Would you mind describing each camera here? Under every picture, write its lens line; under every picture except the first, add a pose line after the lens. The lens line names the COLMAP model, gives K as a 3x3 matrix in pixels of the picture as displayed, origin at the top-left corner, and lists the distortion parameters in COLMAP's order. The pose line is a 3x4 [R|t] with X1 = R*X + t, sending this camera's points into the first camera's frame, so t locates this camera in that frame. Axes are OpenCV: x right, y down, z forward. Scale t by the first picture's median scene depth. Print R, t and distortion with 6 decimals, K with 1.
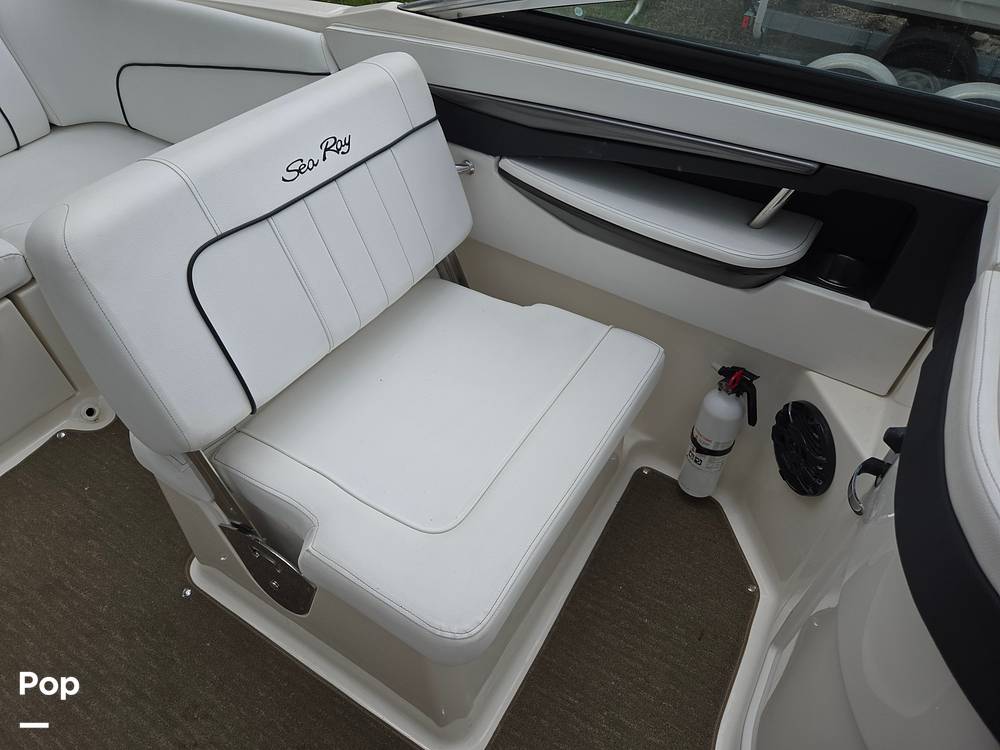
lens RADIAL K [[669.0, 0, 494.5], [0, 669.0, 361.8], [0, 0, 1]] dist [0.046054, -0.041026]
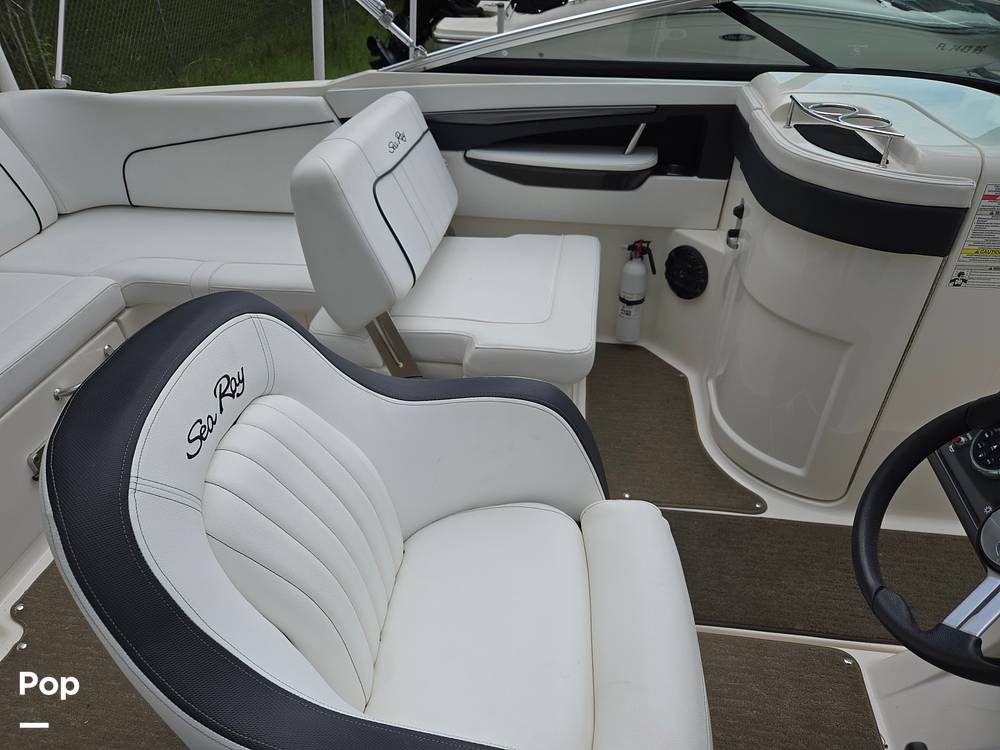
lens RADIAL K [[669.0, 0, 499.4], [0, 669.0, 375.4], [0, 0, 1]] dist [0.046054, -0.041026]
pose [[0.913383, -0.243910, 0.325944, -0.577095], [0.292165, 0.950295, -0.107602, 0.400293], [-0.283498, 0.193511, 0.939246, -0.415531]]
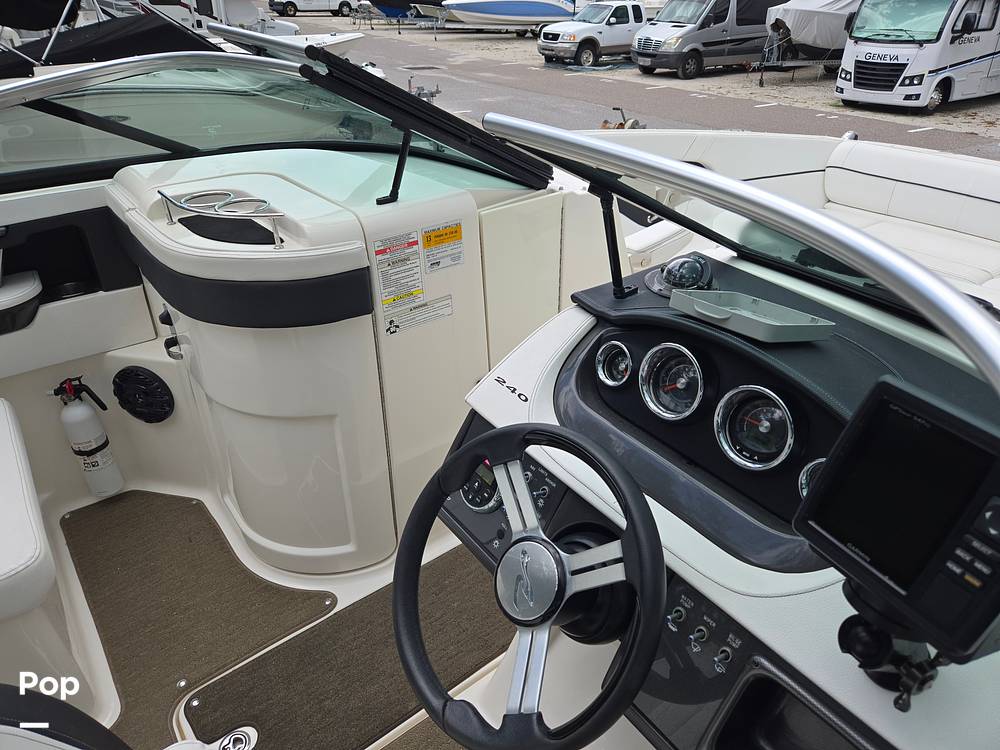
lens RADIAL K [[669.0, 0, 501.2], [0, 669.0, 380.1], [0, 0, 1]] dist [0.046054, -0.041026]
pose [[0.351579, -0.485501, 0.800425, -0.415102], [0.657275, 0.736852, 0.158238, 0.363066], [-0.666620, 0.470466, 0.578169, -0.377503]]
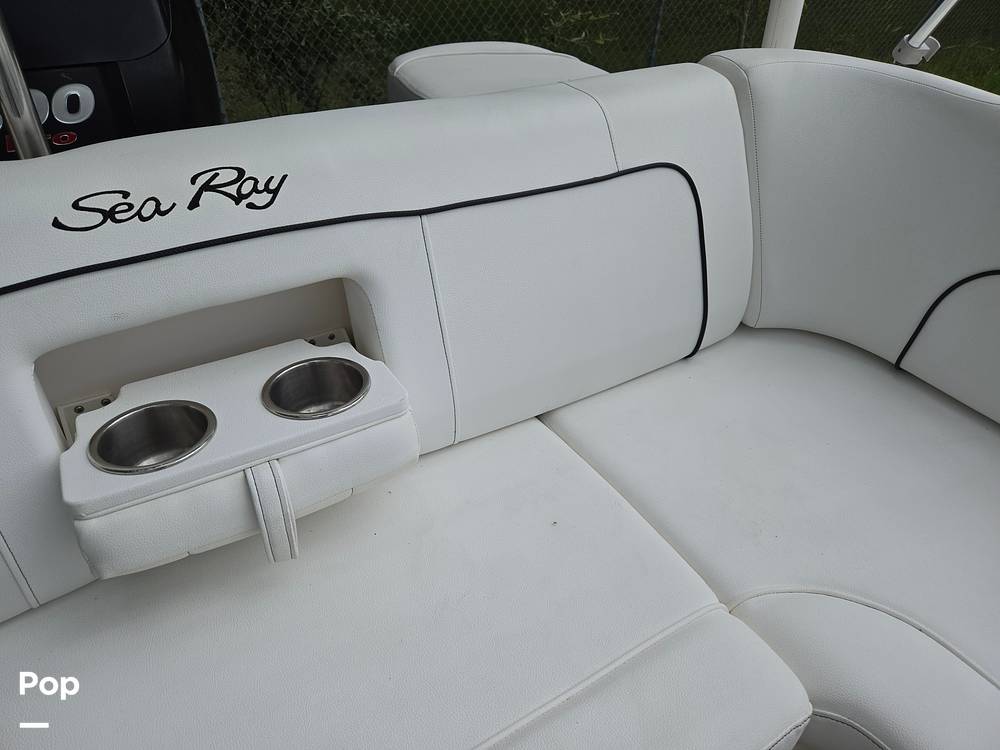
lens RADIAL K [[695.4, 0, 500.2], [0, 695.4, 380.2], [0, 0, 1]] dist [0.022315, -0.005631]
pose [[0.893390, 0.277711, -0.353173, -0.884850], [-0.322757, 0.943544, -0.074511, -0.287472], [0.312542, 0.180556, 0.932586, 0.596575]]
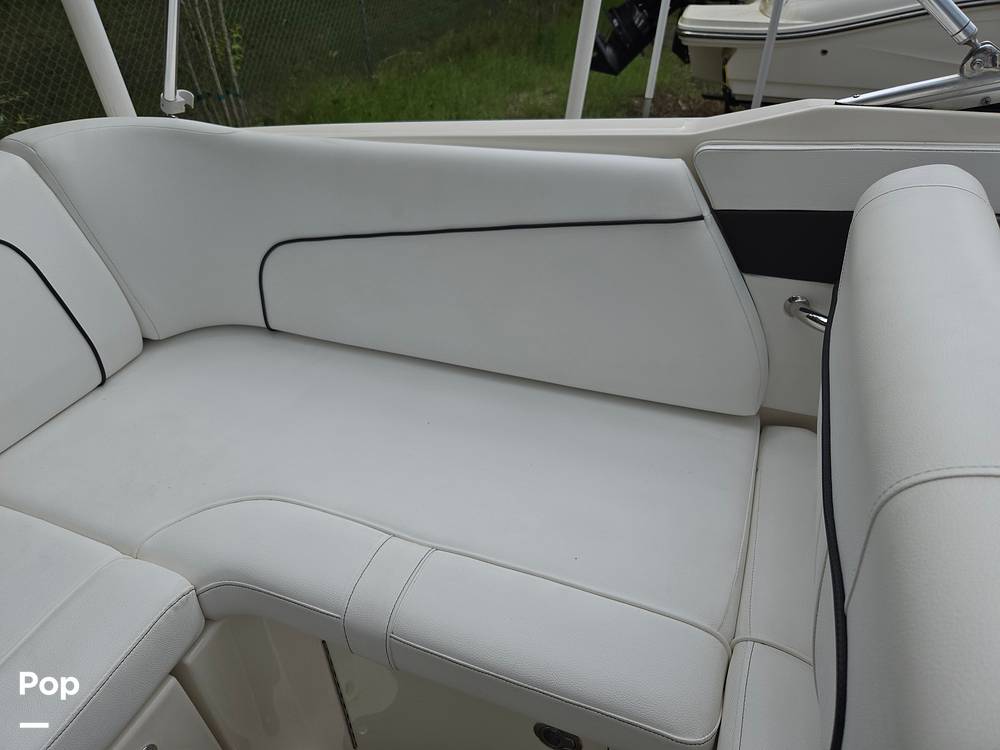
lens RADIAL K [[669.0, 0, 495.3], [0, 669.0, 368.9], [0, 0, 1]] dist [0.046054, -0.041026]
pose [[0.983471, -0.135664, 0.119918, -0.575120], [0.153624, 0.975729, -0.156054, -0.239609], [-0.095837, 0.171897, 0.980442, 0.466653]]
